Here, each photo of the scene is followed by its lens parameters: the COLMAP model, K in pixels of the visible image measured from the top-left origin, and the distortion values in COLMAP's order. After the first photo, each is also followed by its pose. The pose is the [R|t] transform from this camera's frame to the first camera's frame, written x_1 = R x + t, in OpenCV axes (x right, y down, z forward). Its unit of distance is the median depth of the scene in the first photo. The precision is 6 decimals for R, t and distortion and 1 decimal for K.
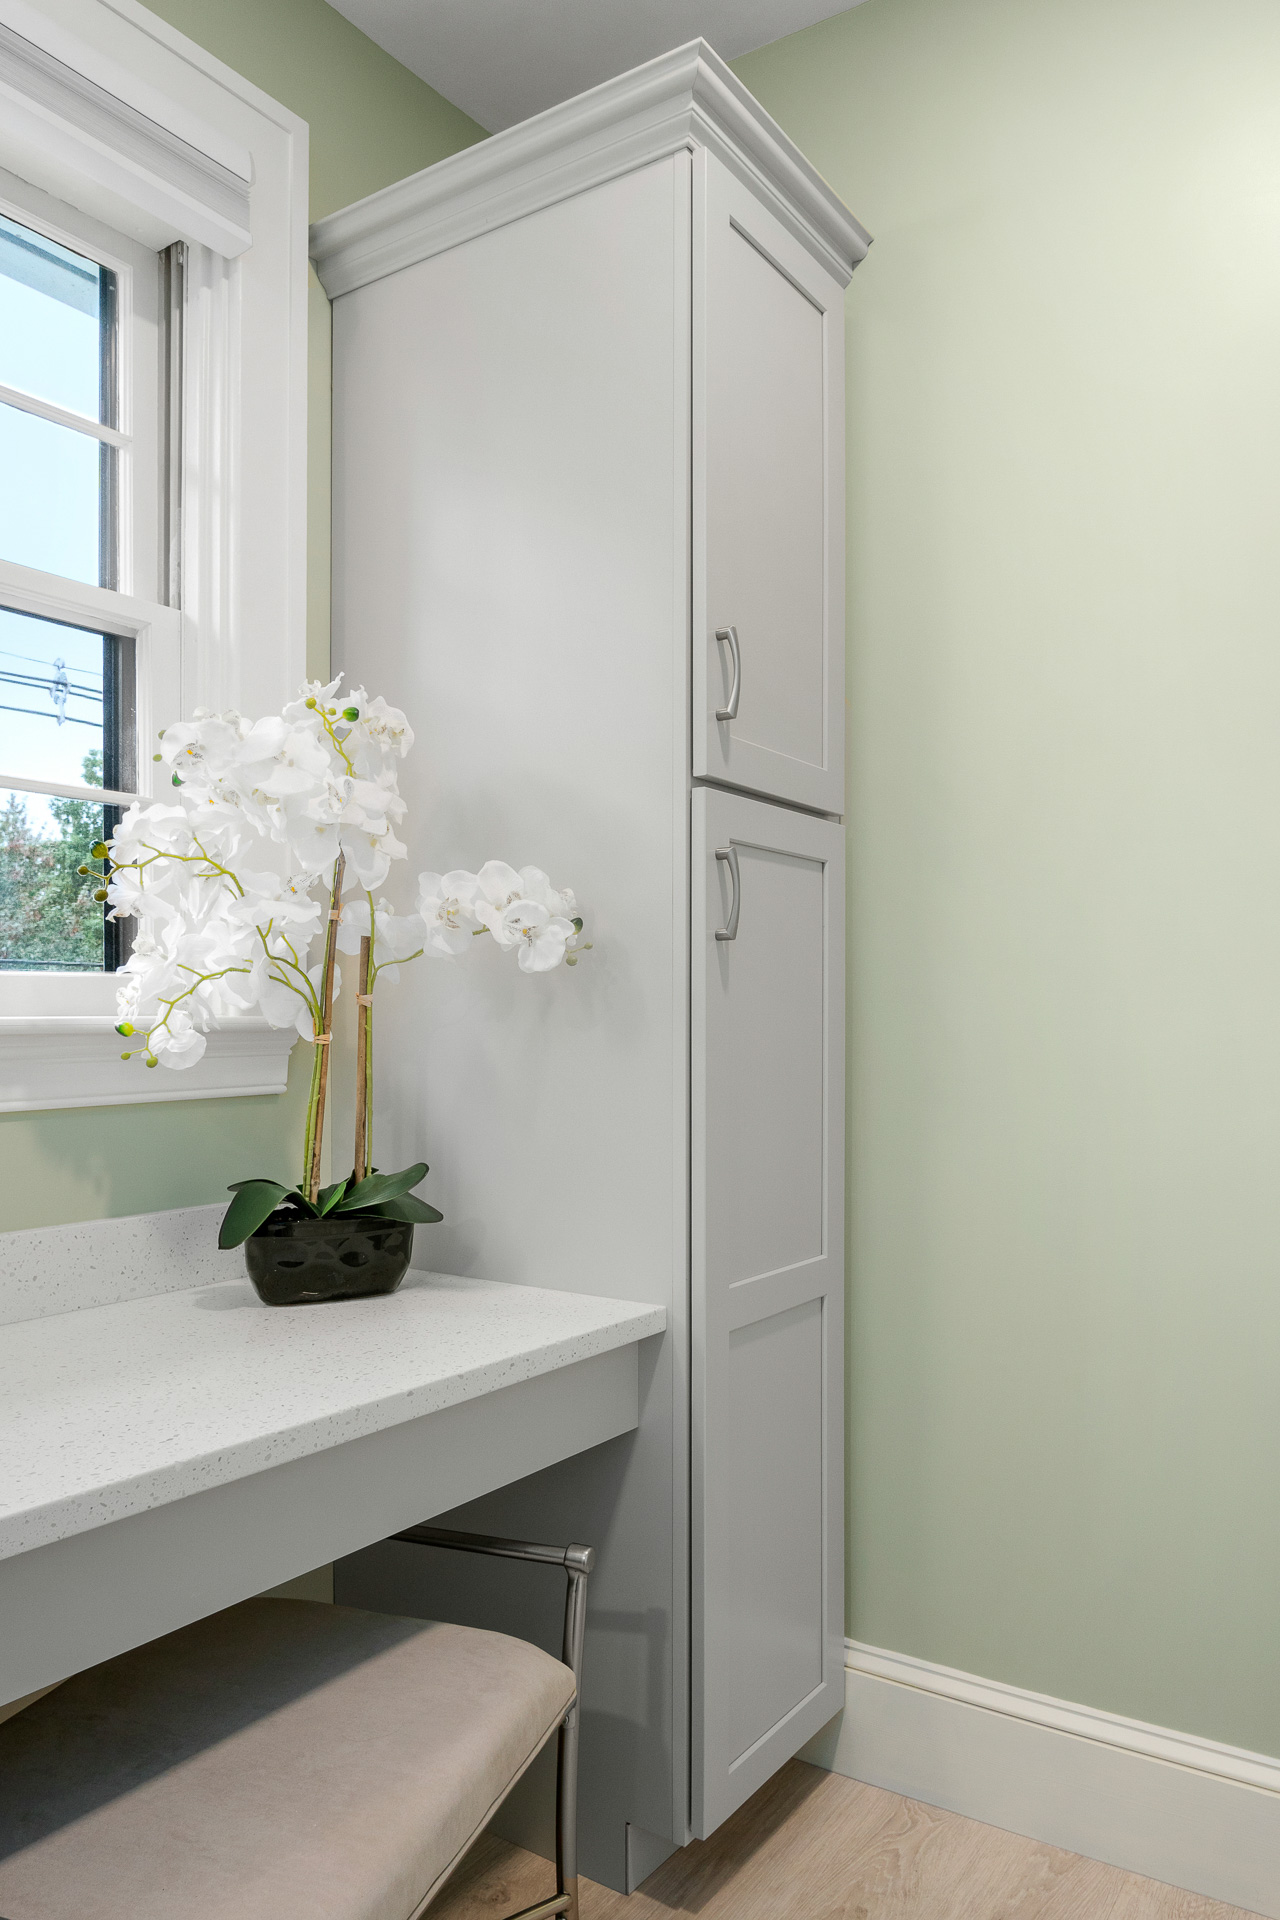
lens RADIAL K [[1354.1, 0, 645.8], [0, 1354.1, 1011.8], [0, 0, 1]] dist [-0.025501, -0.000444]
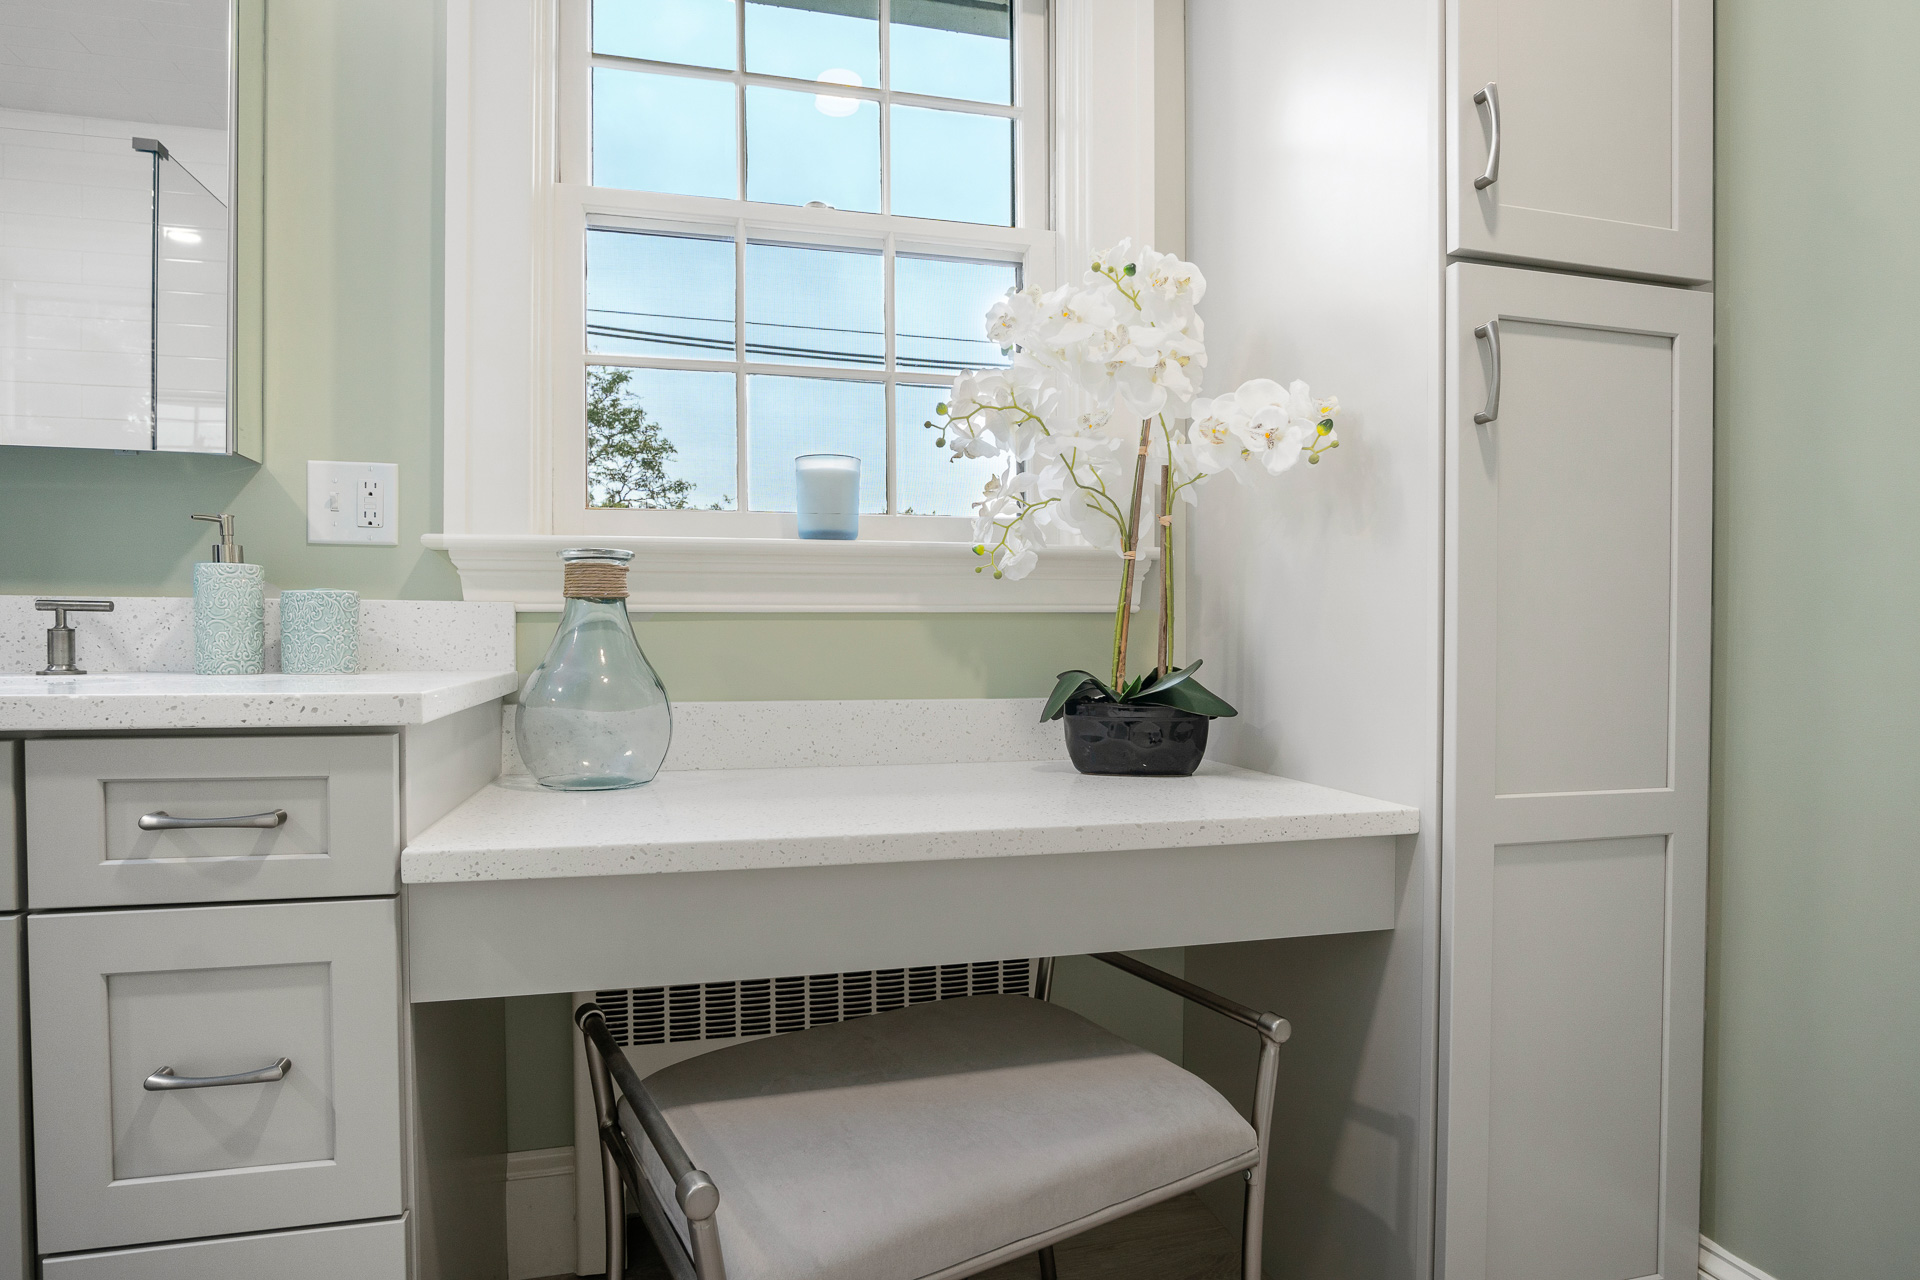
lens RADIAL K [[1052.9, 0, 954.3], [0, 1052.9, 656.8], [0, 0, 1]] dist [-0.021872, -0.000577]
pose [[0.738435, 0.009013, -0.674265, 0.275091], [-0.003556, 0.999949, 0.009472, 0.103050], [0.674316, -0.004597, 0.738429, 0.218349]]
